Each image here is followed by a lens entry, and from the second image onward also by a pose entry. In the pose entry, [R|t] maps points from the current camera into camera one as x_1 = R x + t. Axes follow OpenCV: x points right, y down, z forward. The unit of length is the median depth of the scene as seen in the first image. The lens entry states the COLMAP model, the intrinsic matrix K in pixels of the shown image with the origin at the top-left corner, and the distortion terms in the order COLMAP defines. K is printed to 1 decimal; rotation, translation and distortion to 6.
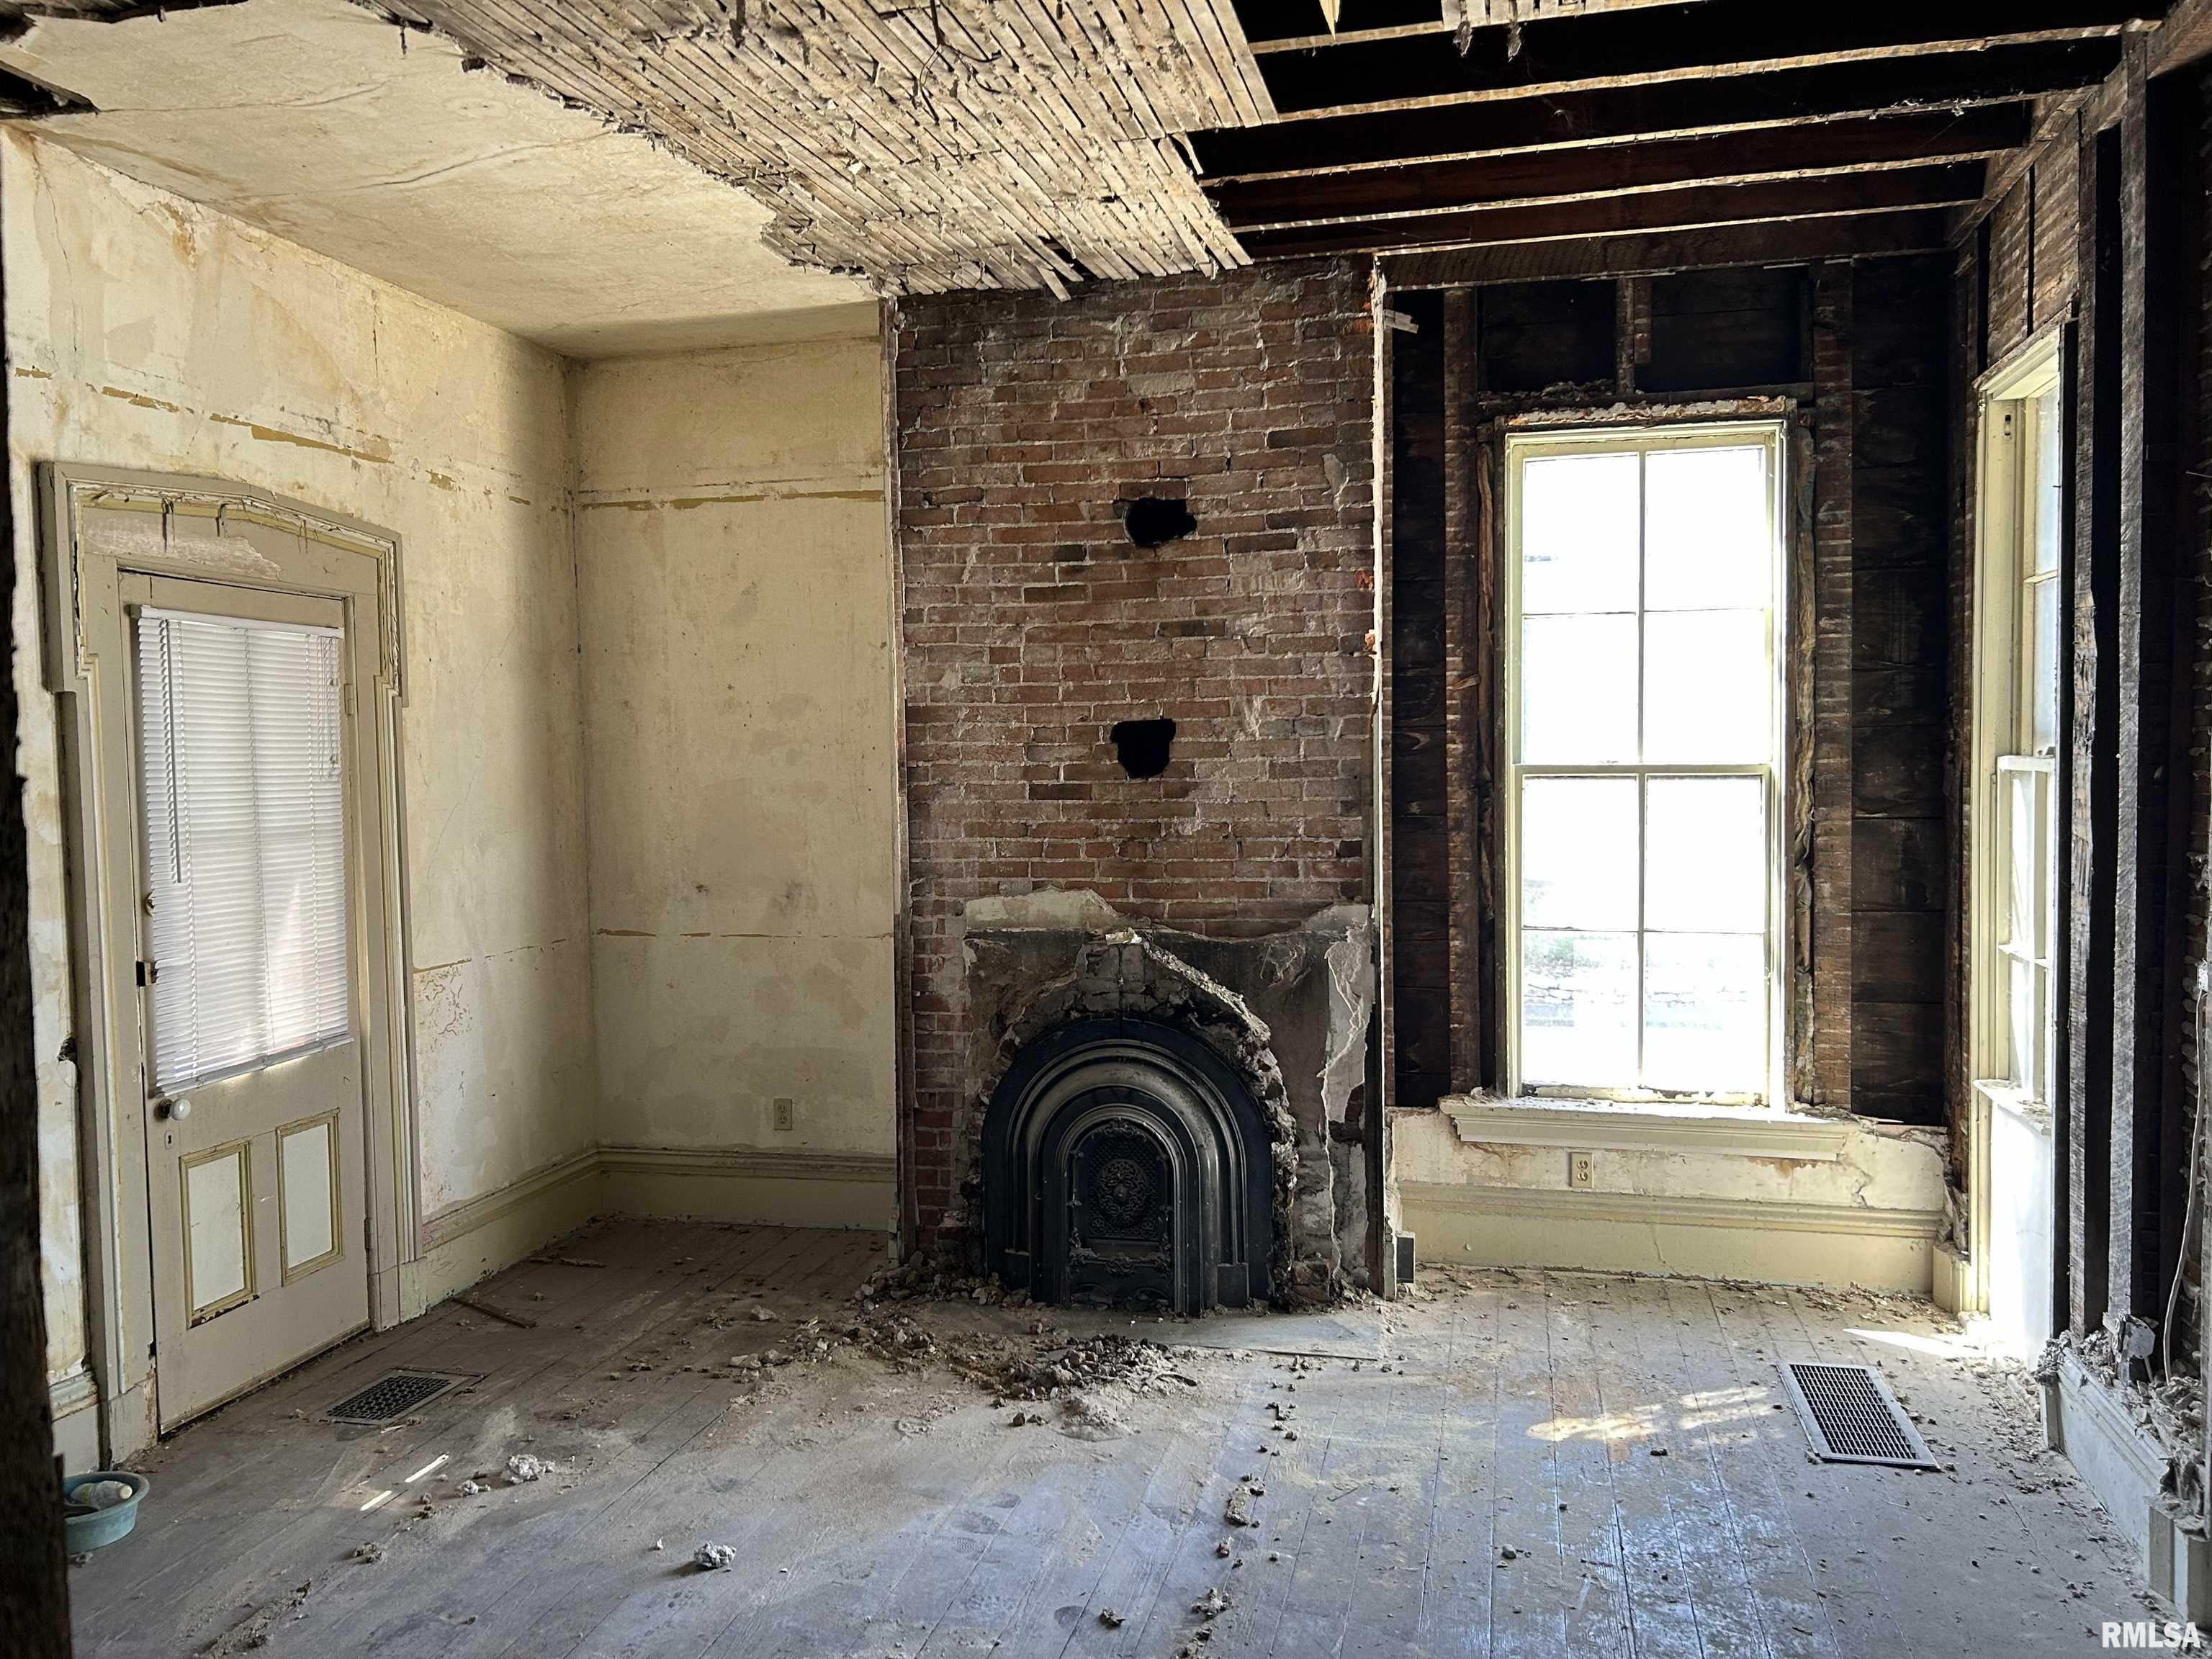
lens RADIAL K [[1671.2, 0, 1110.2], [0, 1671.2, 844.4], [0, 0, 1]] dist [0.154951, -0.127543]
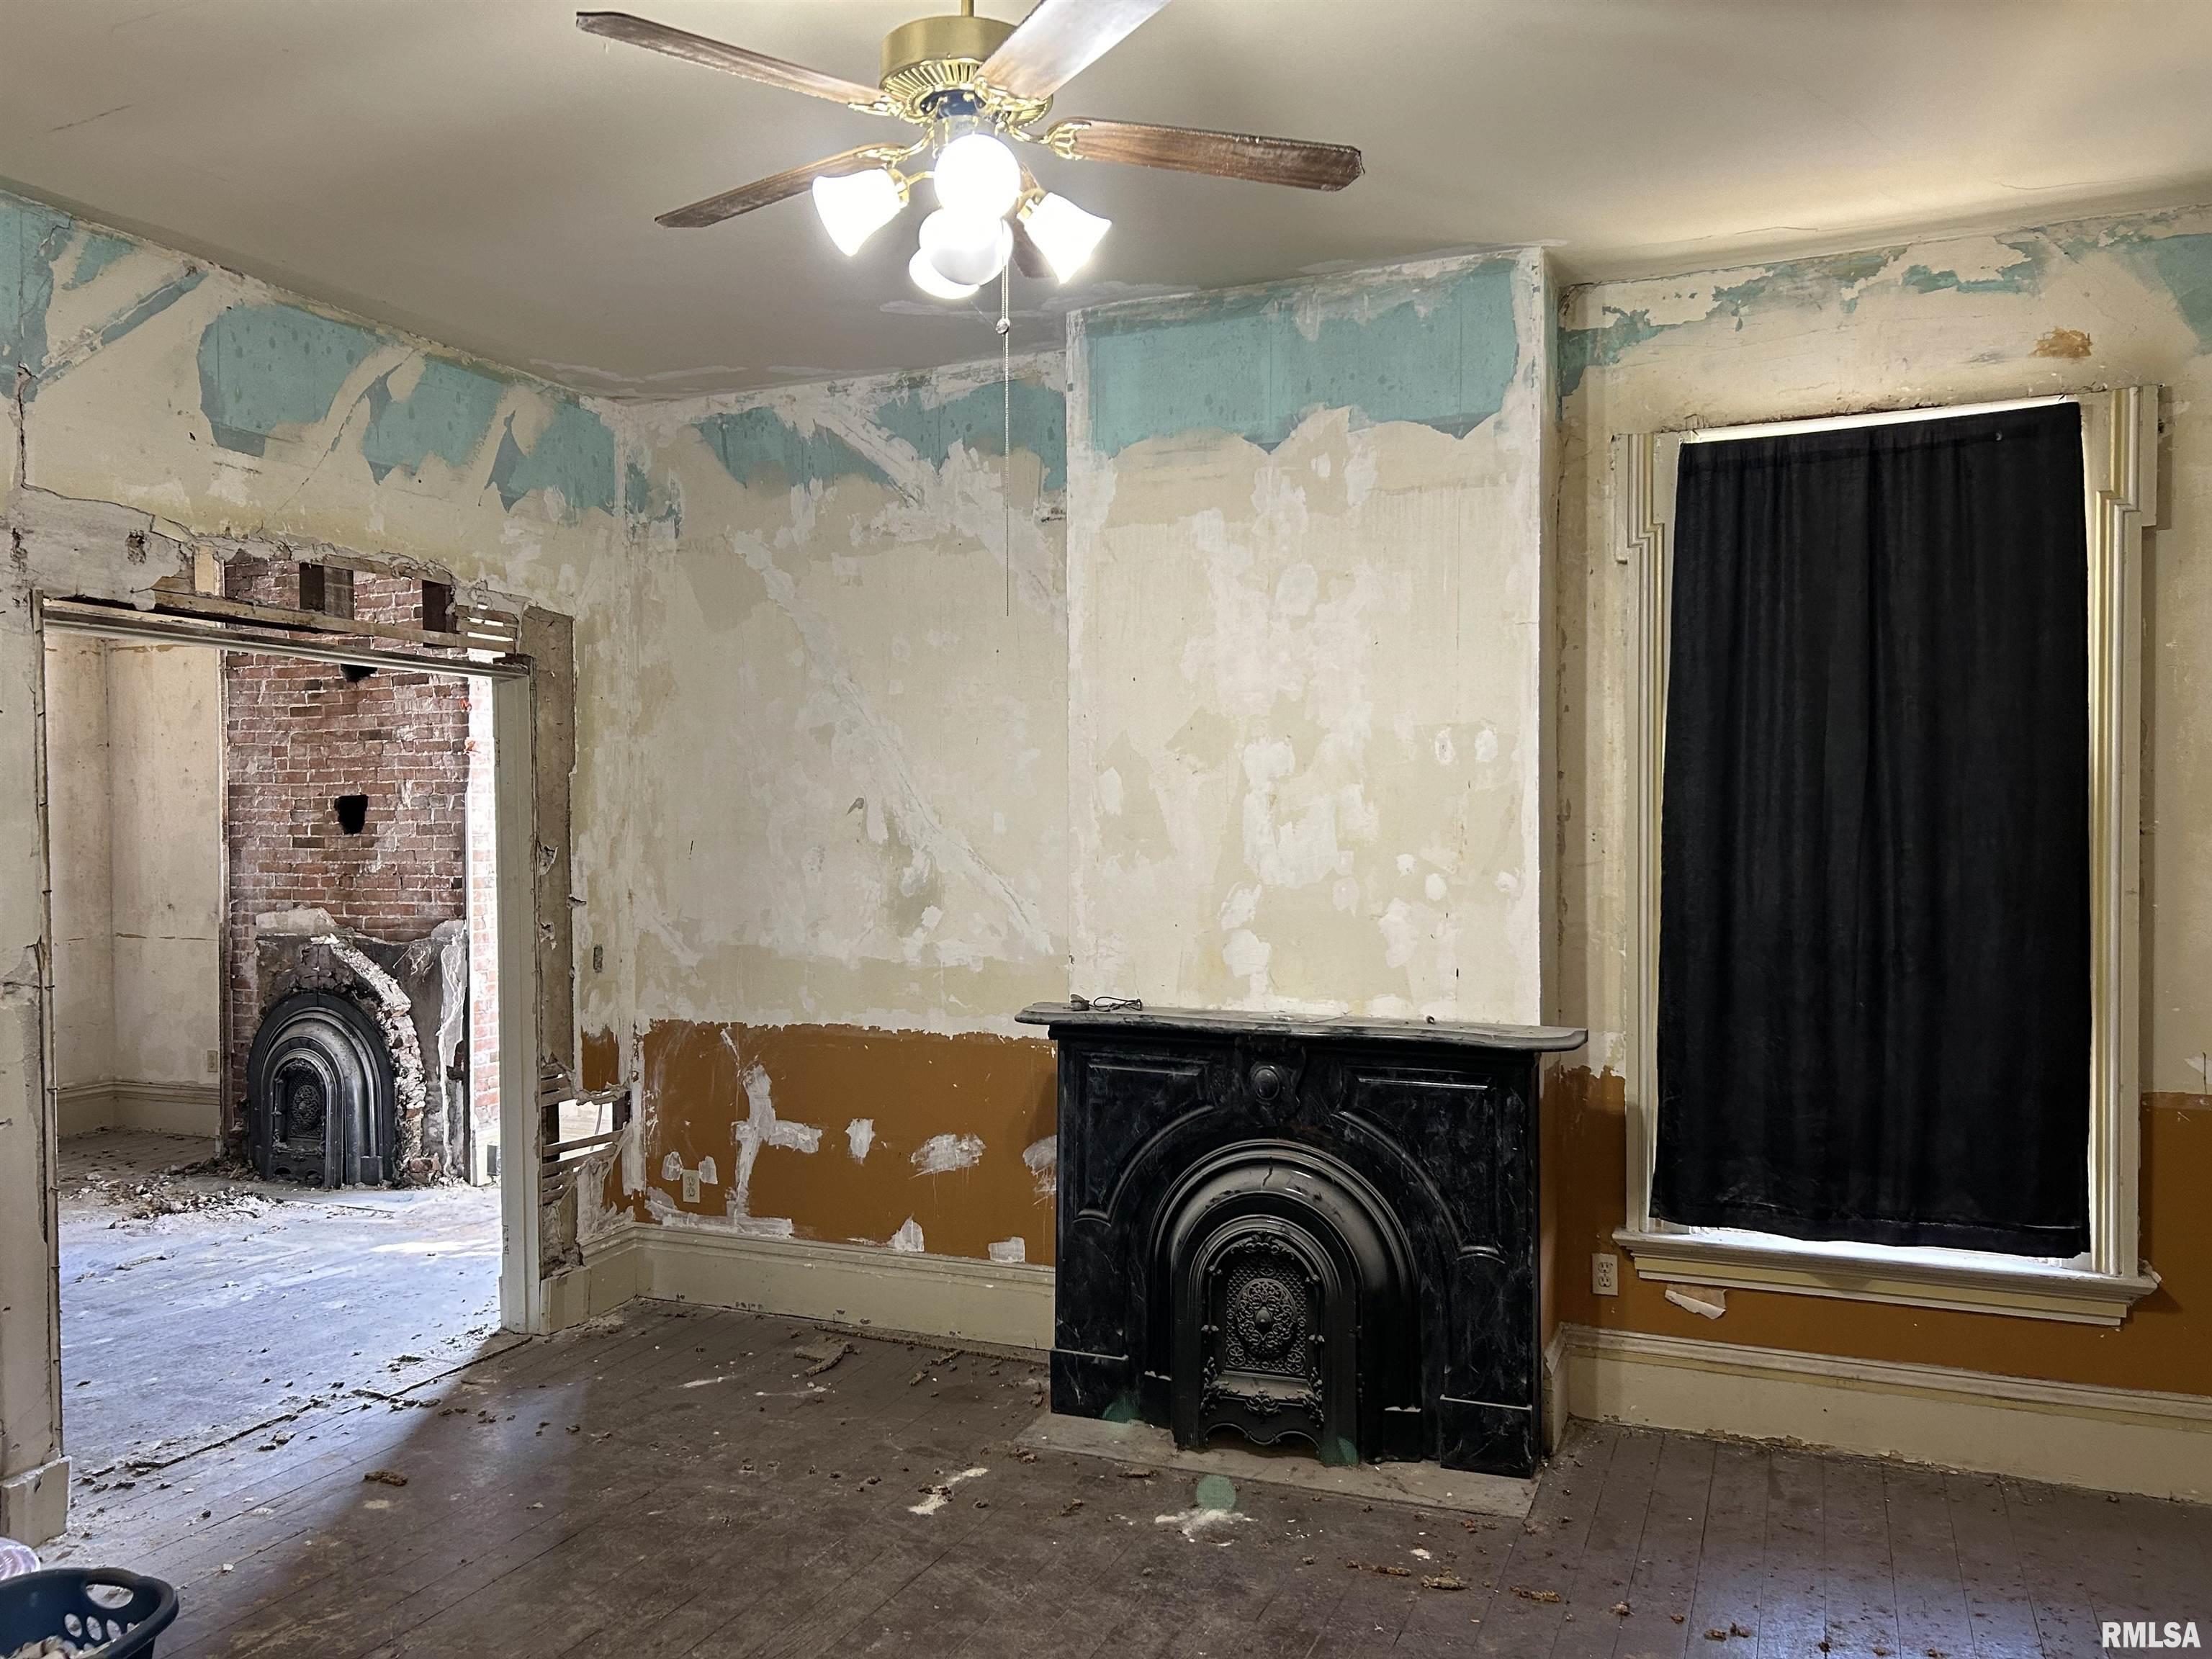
lens RADIAL K [[1703.1, 0, 1110.9], [0, 1703.1, 841.1], [0, 0, 1]] dist [0.002071, -0.005309]
pose [[0.987896, 0.010854, -0.154737, 0.929117], [-0.016292, 0.999292, -0.033919, 0.007203], [0.154260, 0.036030, 0.987373, -0.399252]]
